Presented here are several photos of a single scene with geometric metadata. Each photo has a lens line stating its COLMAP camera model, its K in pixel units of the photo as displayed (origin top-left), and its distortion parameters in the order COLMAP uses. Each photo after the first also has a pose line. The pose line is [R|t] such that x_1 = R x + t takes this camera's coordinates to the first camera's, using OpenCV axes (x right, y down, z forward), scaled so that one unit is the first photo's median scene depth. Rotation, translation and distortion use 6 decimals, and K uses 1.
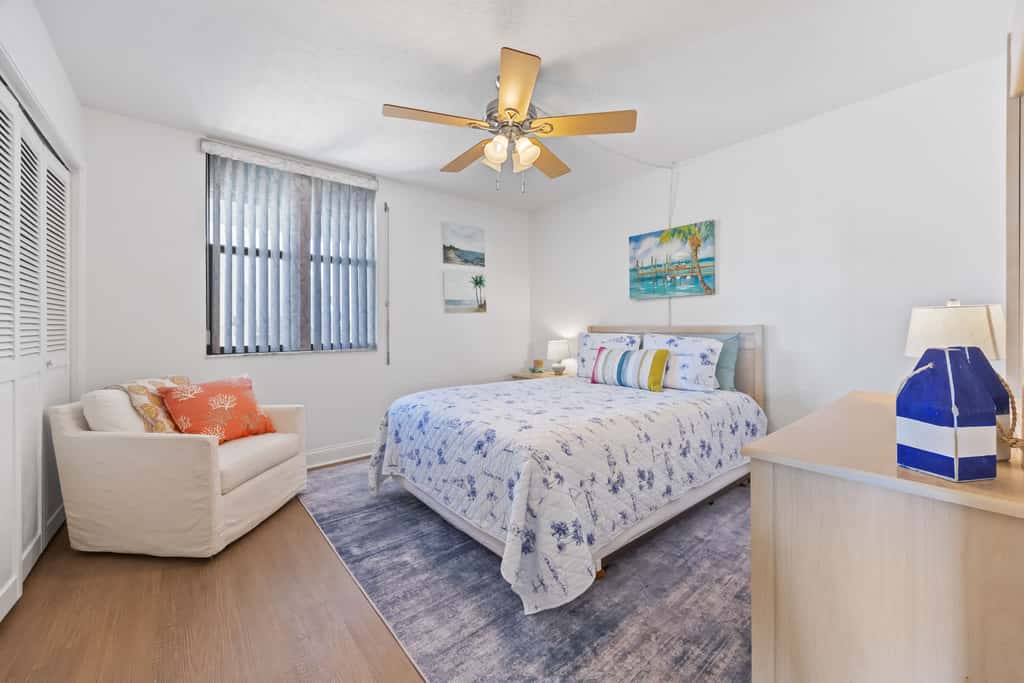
lens RADIAL K [[413.1, 0, 515.2], [0, 413.1, 336.5], [0, 0, 1]] dist [-0.002291, -0.000295]
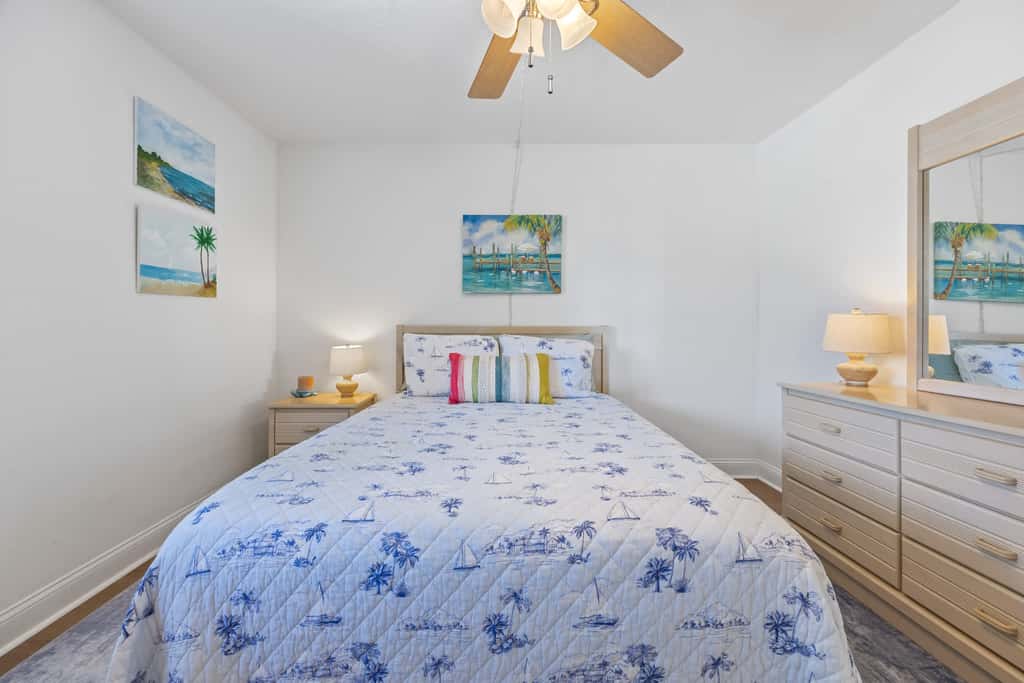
lens RADIAL K [[413.1, 0, 508.1], [0, 413.1, 331.5], [0, 0, 1]] dist [-0.002291, -0.000295]
pose [[0.635330, 0.000491, 0.772240, -0.310296], [0.010183, 0.999908, -0.009013, -0.006143], [-0.772173, 0.013590, 0.635267, 0.454077]]
